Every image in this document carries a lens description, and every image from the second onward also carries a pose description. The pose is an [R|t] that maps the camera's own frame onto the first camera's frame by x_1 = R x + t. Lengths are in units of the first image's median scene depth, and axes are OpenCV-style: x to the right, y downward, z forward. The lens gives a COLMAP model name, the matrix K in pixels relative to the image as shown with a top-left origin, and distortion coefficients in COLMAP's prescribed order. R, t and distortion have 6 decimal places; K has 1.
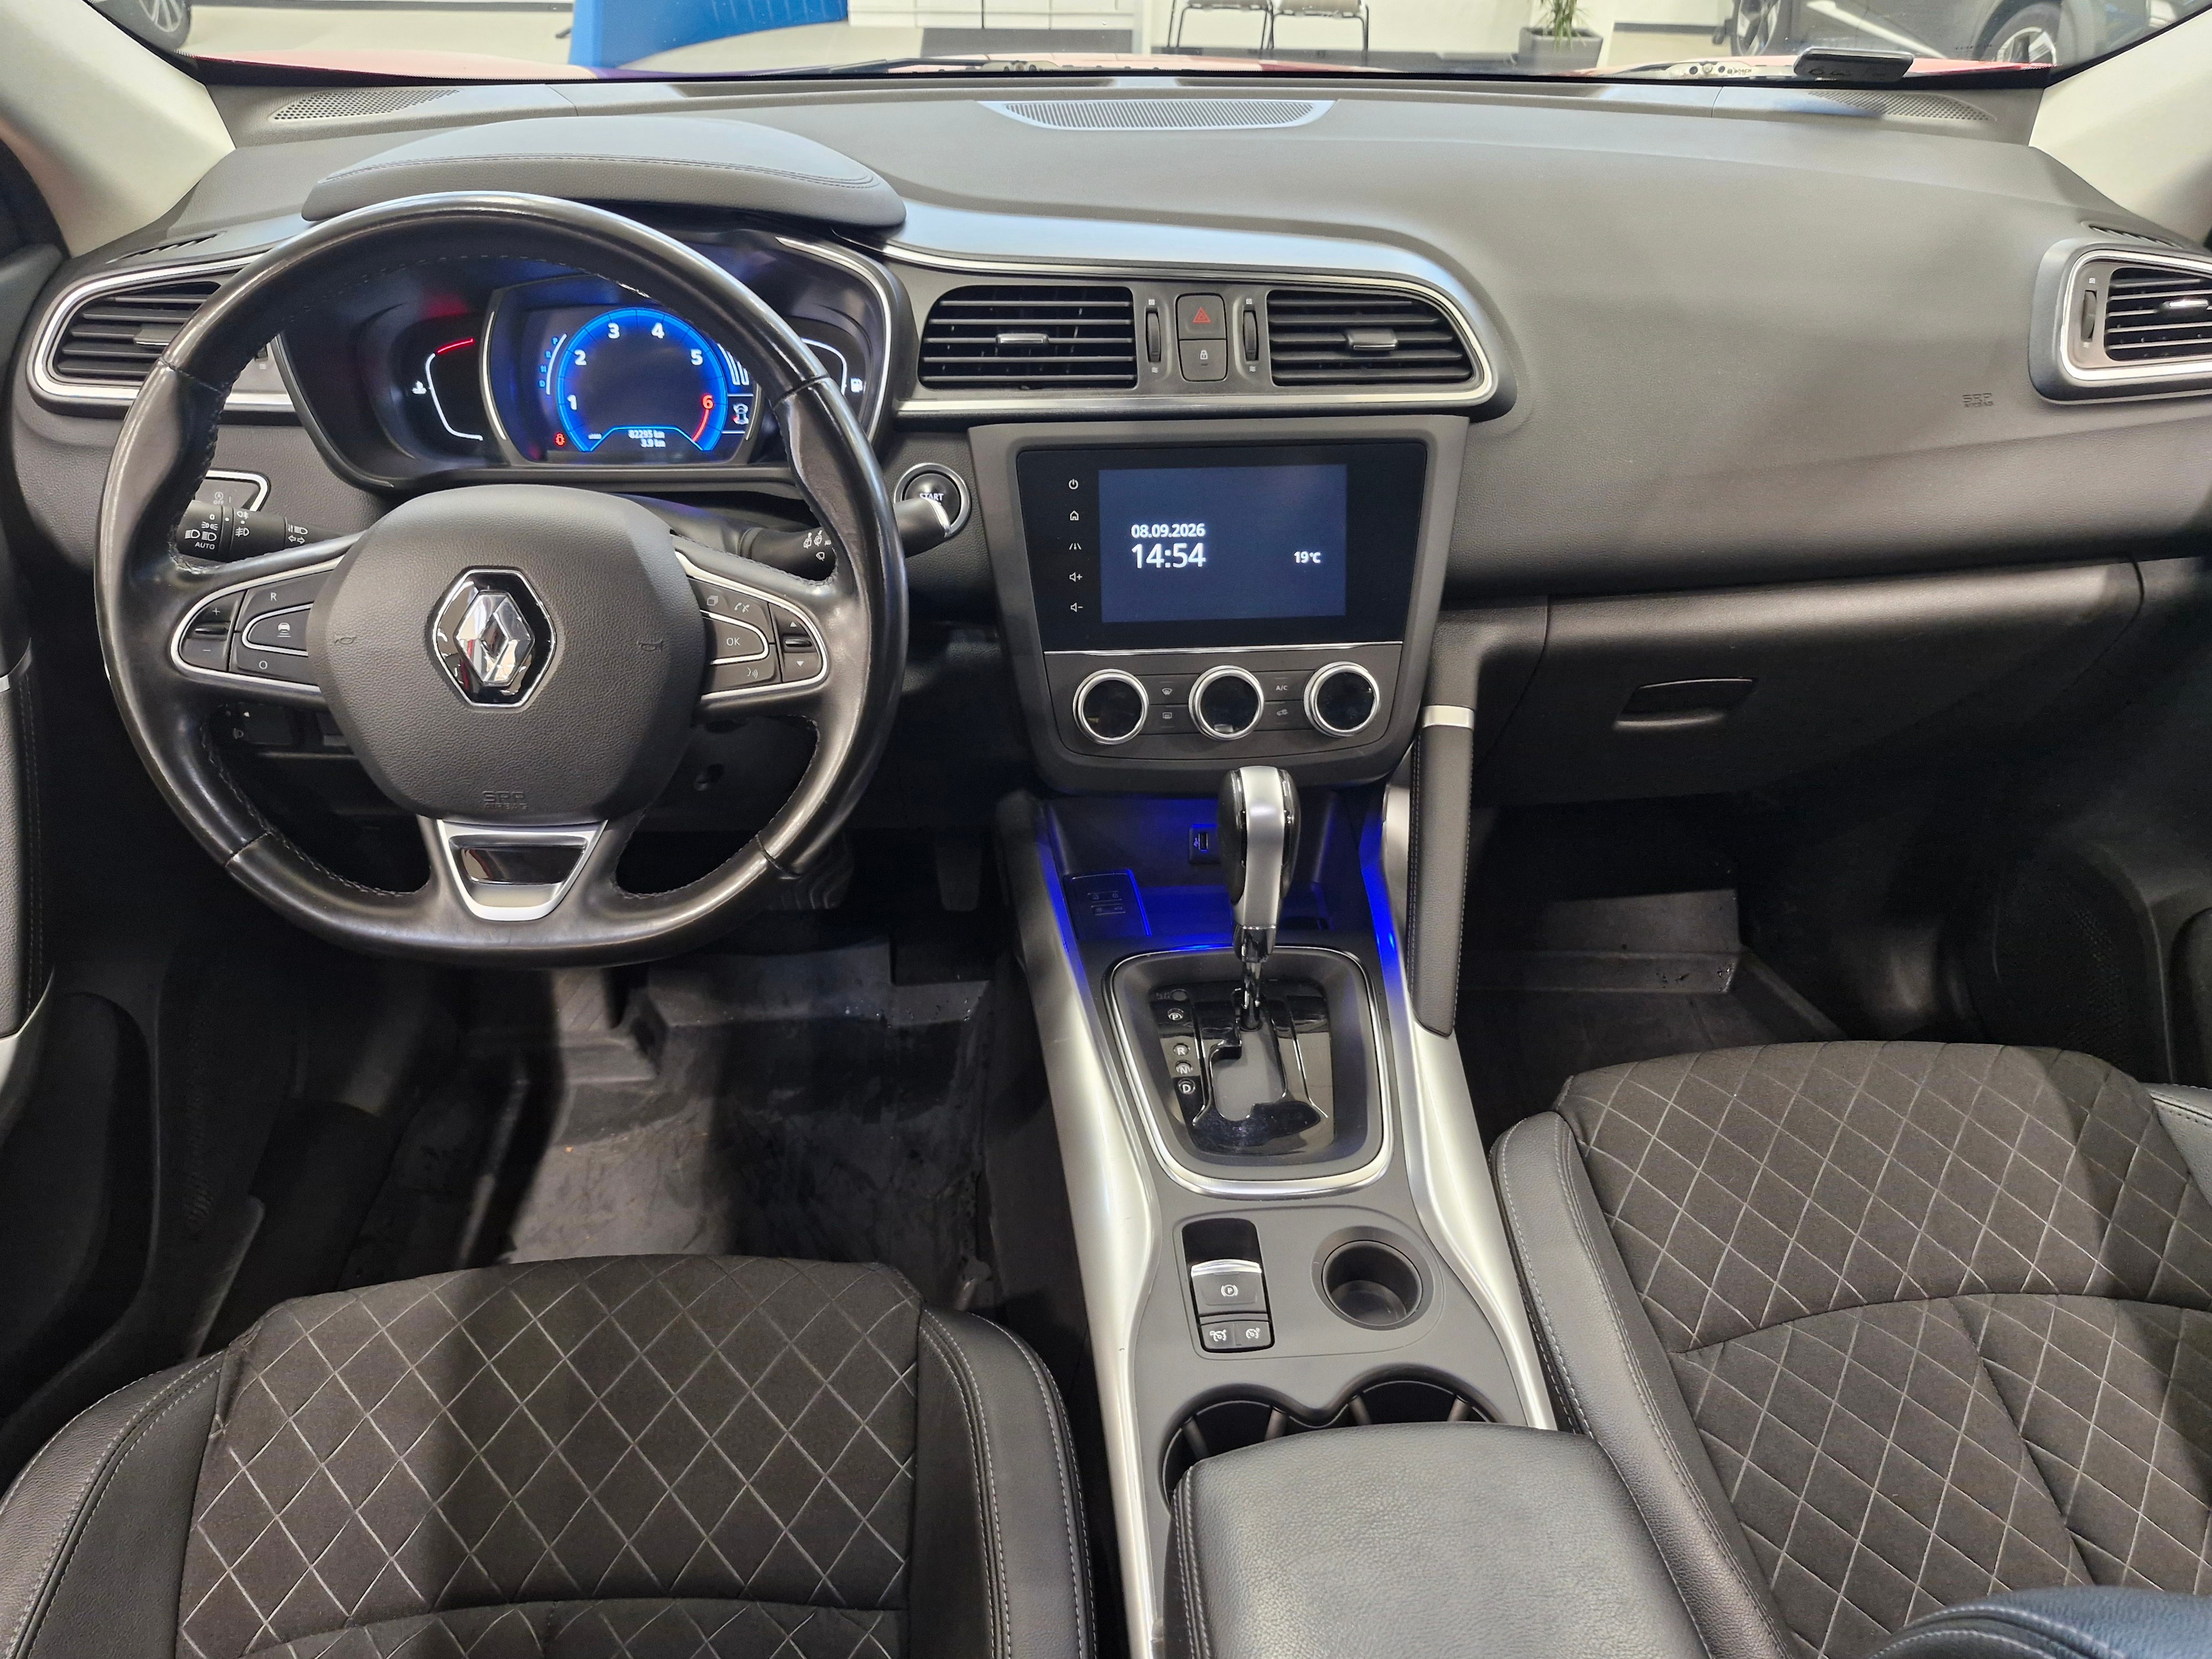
lens RADIAL K [[1527.0, 0, 1106.0], [0, 1527.0, 829.5], [0, 0, 1]] dist [-0.001211, -0.005278]
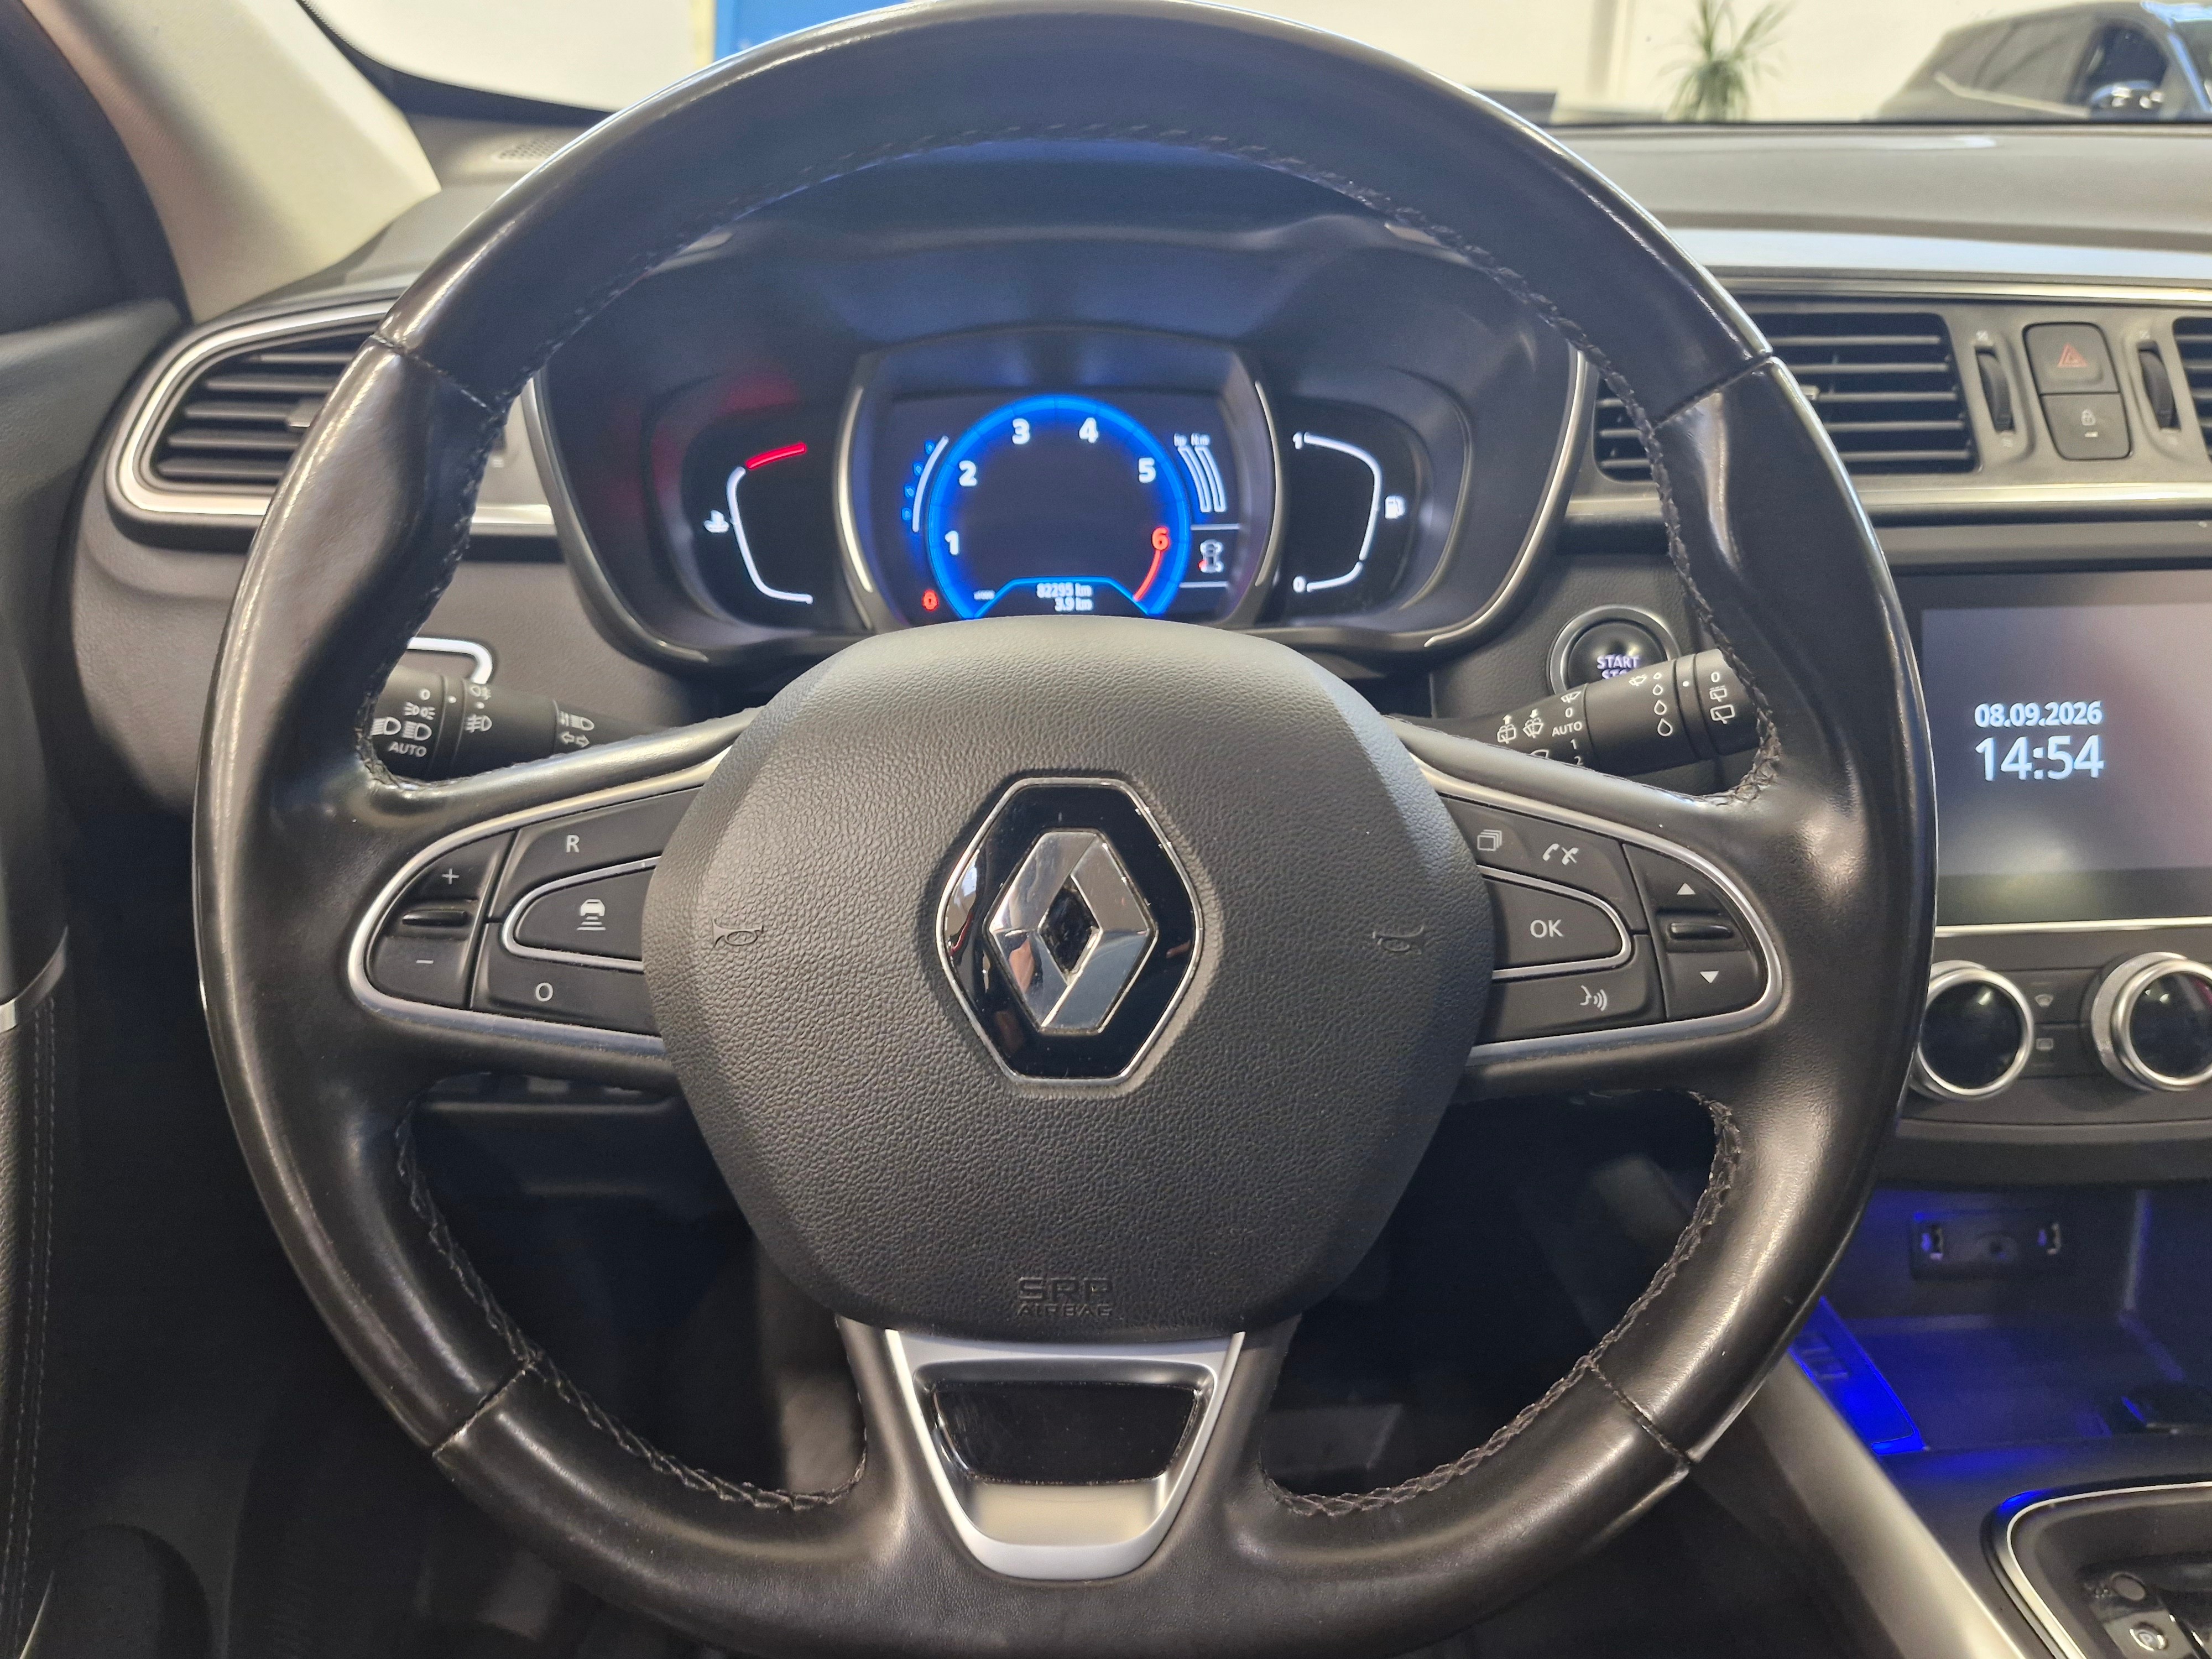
lens RADIAL K [[1568.9, 0, 1106.0], [0, 1568.9, 829.5], [0, 0, 1]] dist [0.136466, -0.208009]
pose [[0.998493, -0.013266, -0.053245, -0.275301], [0.004435, 0.986672, -0.162663, -0.059632], [0.054693, 0.162182, 0.985244, 0.409395]]
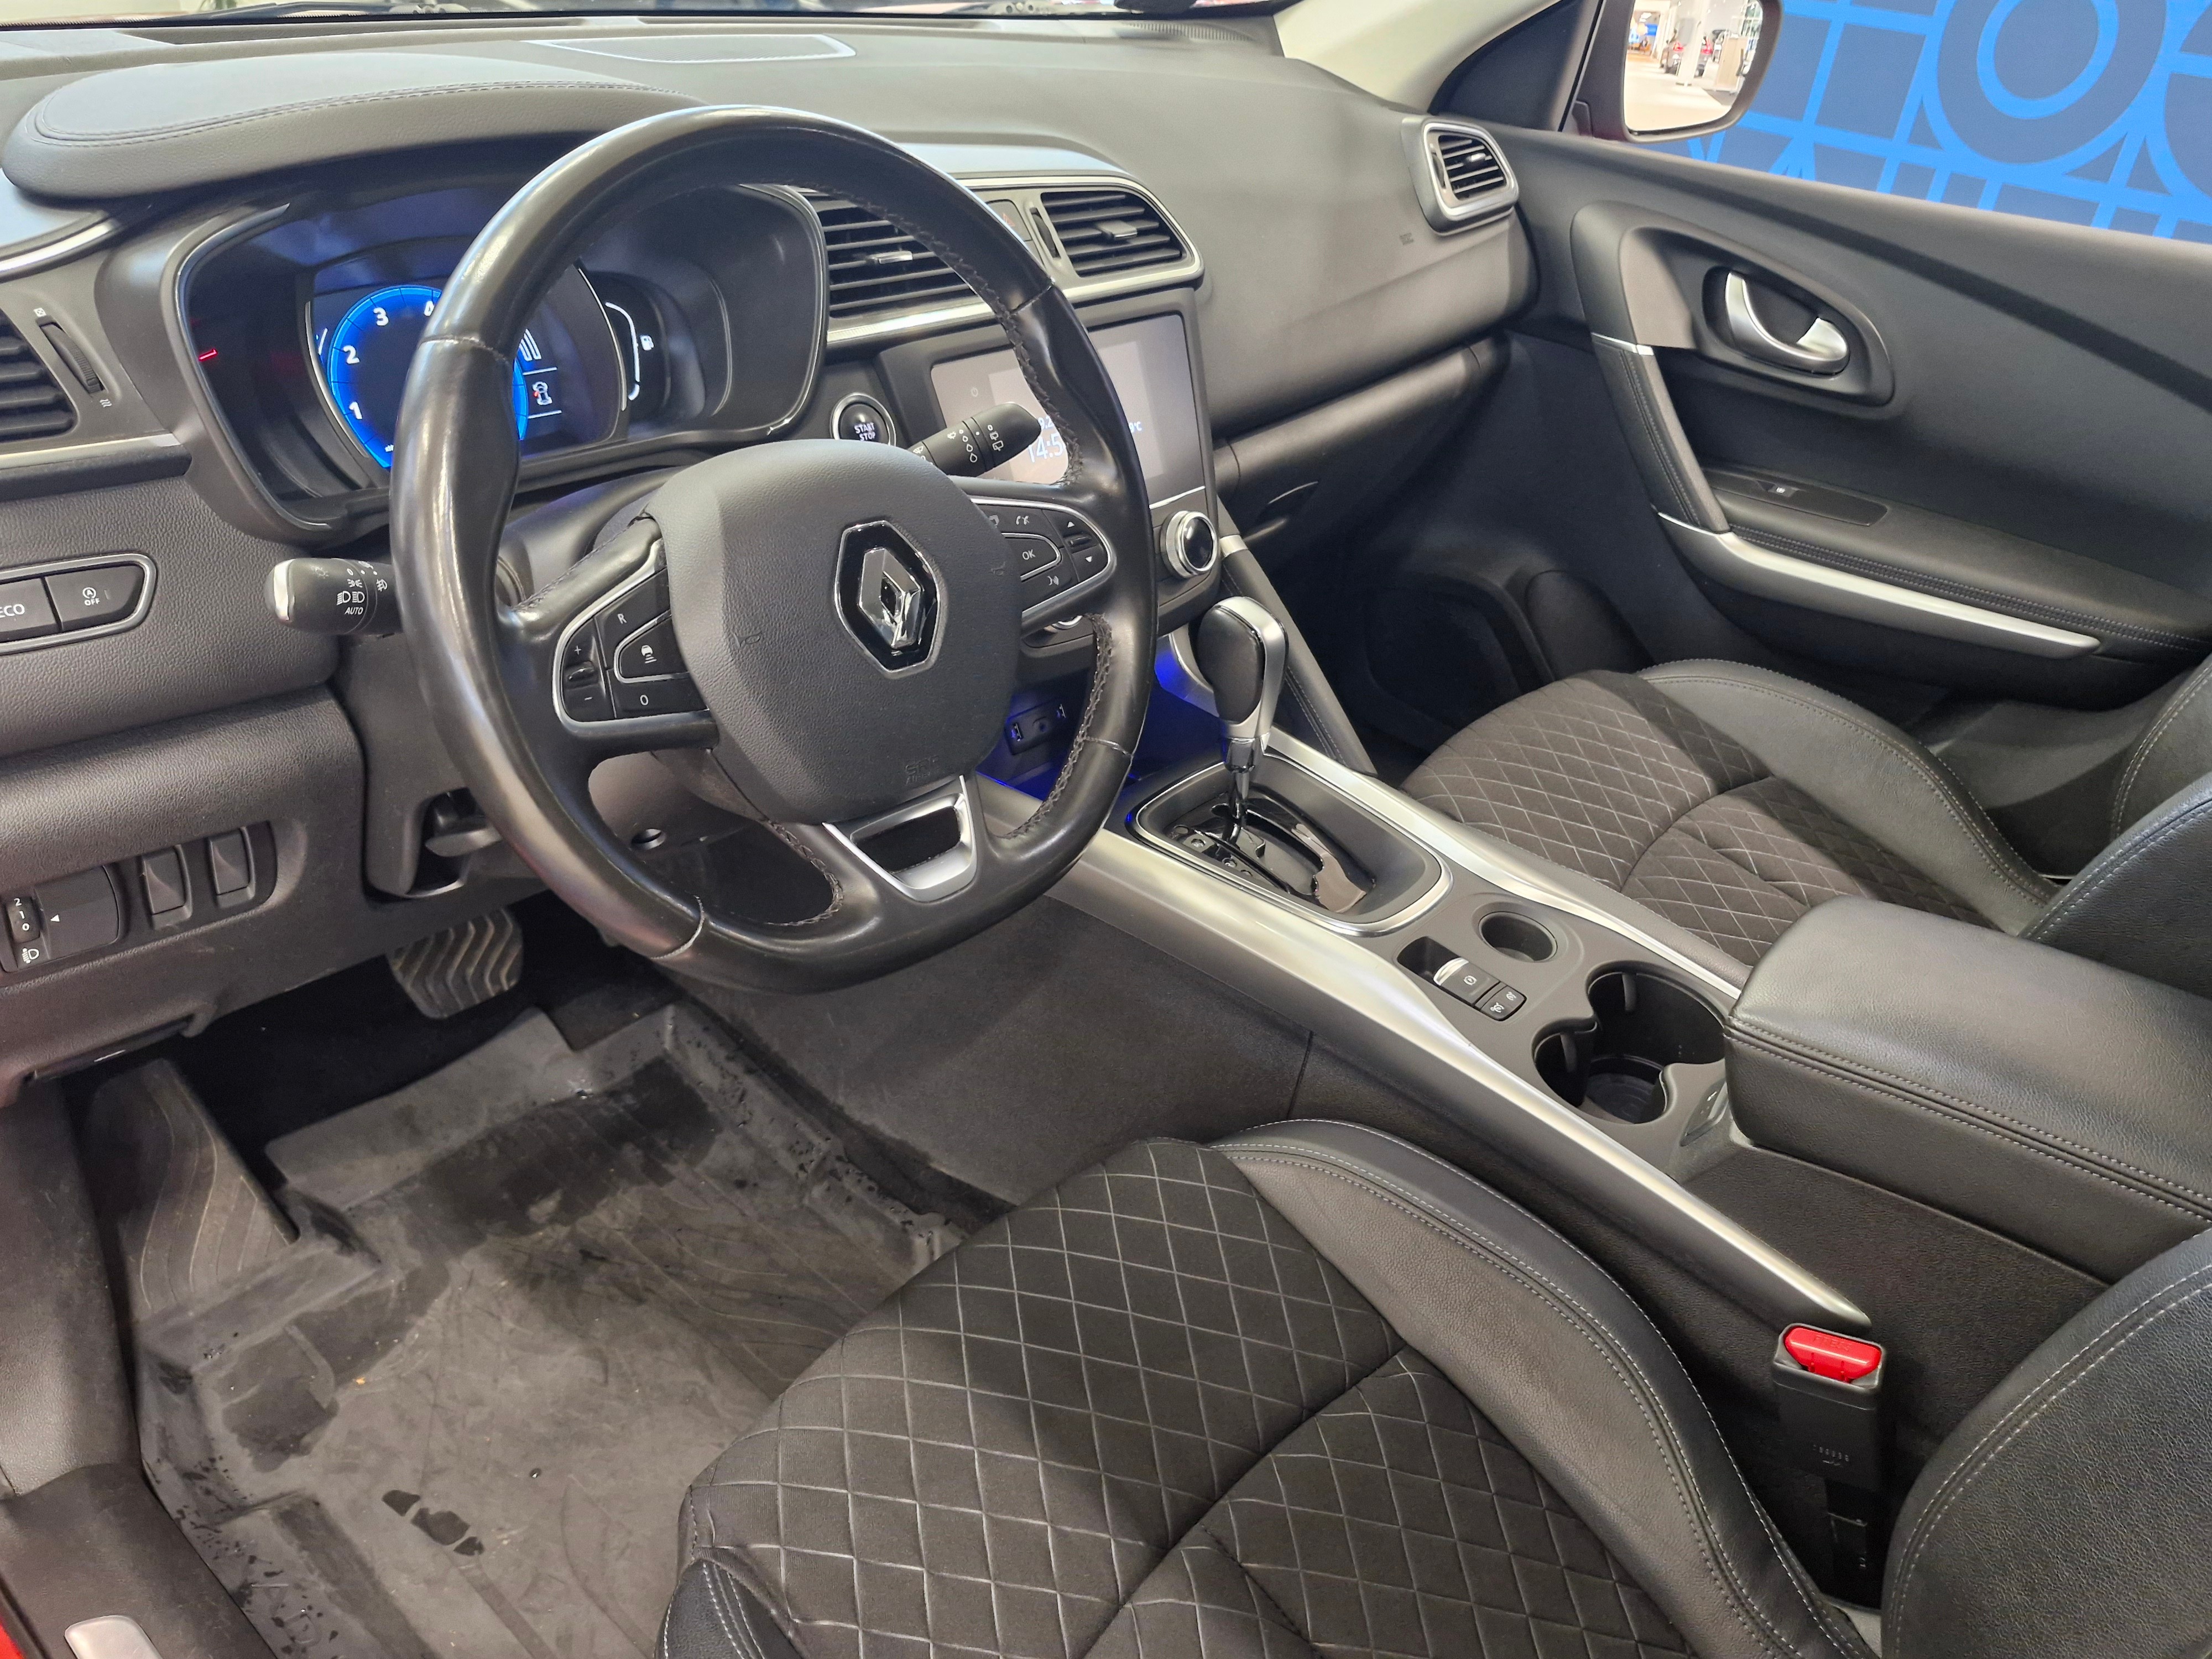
lens RADIAL K [[1529.0, 0, 1099.9], [0, 1529.0, 831.7], [0, 0, 1]] dist [0.041641, -0.106214]
pose [[0.720018, -0.331381, 0.609722, -0.690717], [0.324470, 0.937423, 0.126321, -0.050938], [-0.613428, 0.106883, 0.782485, 0.164719]]
